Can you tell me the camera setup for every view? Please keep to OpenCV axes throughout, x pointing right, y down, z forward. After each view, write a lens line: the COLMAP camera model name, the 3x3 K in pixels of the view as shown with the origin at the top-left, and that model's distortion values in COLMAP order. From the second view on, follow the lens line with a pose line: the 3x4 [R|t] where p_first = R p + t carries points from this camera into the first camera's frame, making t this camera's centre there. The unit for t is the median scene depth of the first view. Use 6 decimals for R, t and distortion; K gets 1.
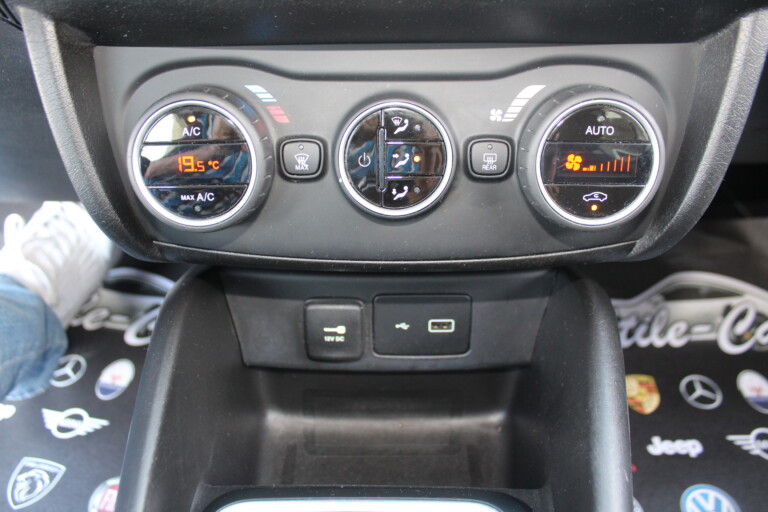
lens RADIAL K [[620.4, 0, 384.0], [0, 620.4, 256.0], [0, 0, 1]] dist [-0.143870, 0.094080]
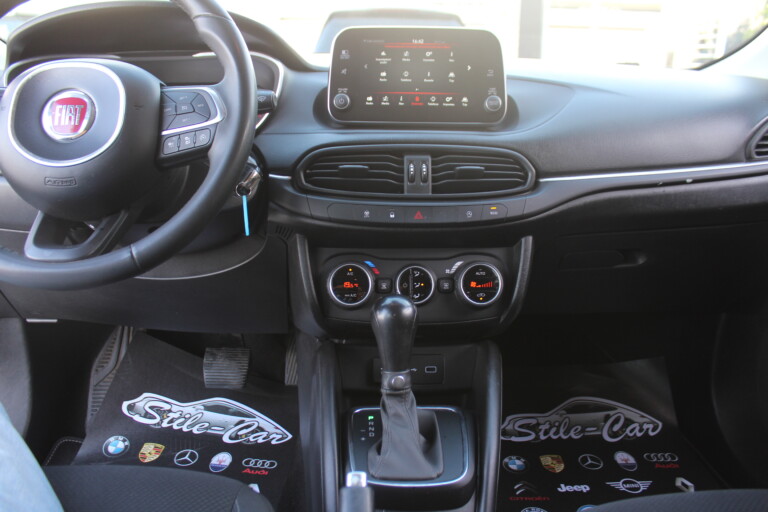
lens RADIAL K [[620.4, 0, 384.0], [0, 620.4, 256.0], [0, 0, 1]] dist [-0.143870, 0.094080]
pose [[0.998920, 0.001810, 0.046421, -0.110080], [0.015645, 0.927764, -0.372840, 0.336411], [-0.043742, 0.373163, 0.926734, -0.744745]]
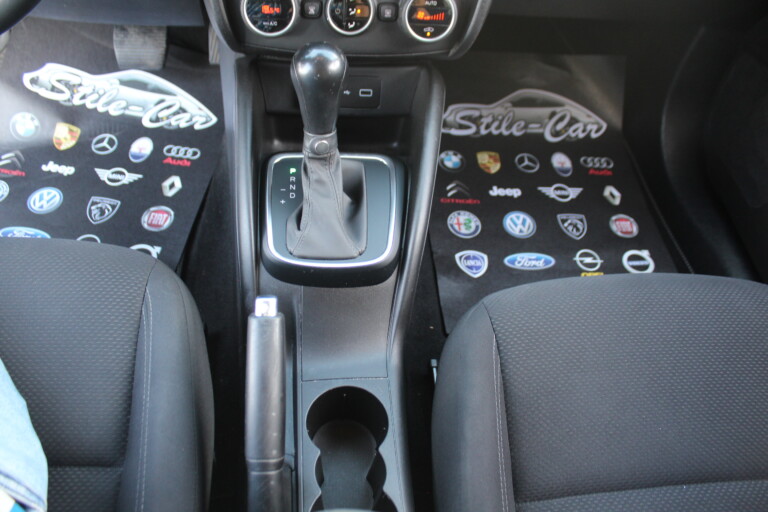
lens RADIAL K [[635.1, 0, 398.2], [0, 635.1, 245.7], [0, 0, 1]] dist [-0.178631, 0.151349]
pose [[0.988108, -0.002257, 0.153748, -0.070000], [-0.034205, 0.971613, 0.234089, 0.067438], [-0.149911, -0.236564, 0.959981, -0.652939]]
